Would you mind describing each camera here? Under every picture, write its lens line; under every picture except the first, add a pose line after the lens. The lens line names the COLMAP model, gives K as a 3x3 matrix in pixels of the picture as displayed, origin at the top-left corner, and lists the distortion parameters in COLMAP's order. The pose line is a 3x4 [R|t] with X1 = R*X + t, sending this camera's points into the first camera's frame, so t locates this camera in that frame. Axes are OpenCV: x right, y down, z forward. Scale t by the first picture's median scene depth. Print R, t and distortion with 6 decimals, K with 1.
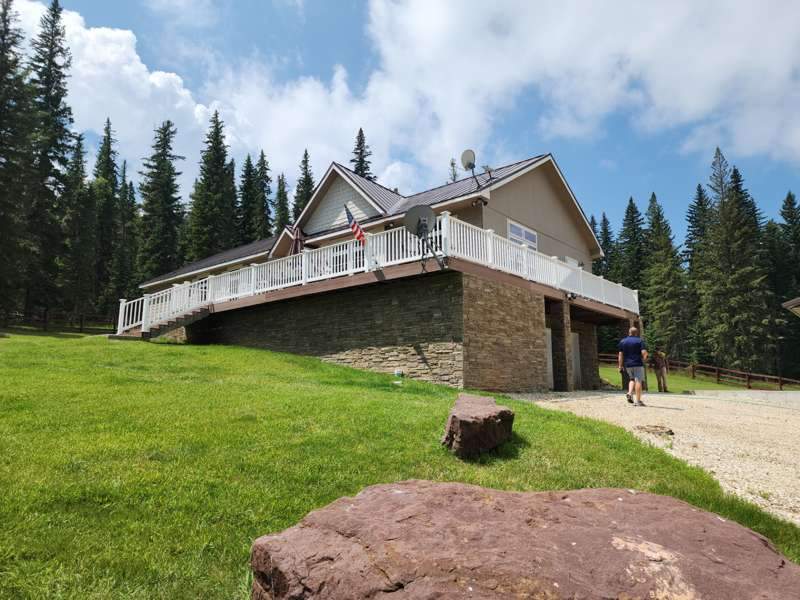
lens RADIAL K [[566.5, 0, 400.0], [0, 566.5, 300.0], [0, 0, 1]] dist [0.059040, -0.005020]
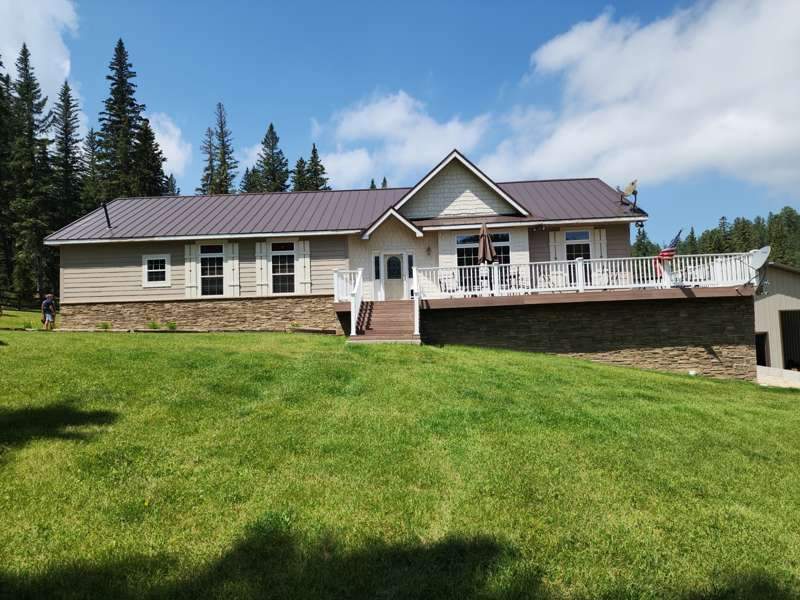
lens RADIAL K [[566.5, 0, 400.0], [0, 566.5, 300.0], [0, 0, 1]] dist [0.059040, -0.005020]
pose [[0.807192, 0.012687, 0.590152, -0.757897], [-0.064193, 0.995726, 0.066395, -0.042959], [-0.586788, -0.091477, 0.804557, 0.236807]]
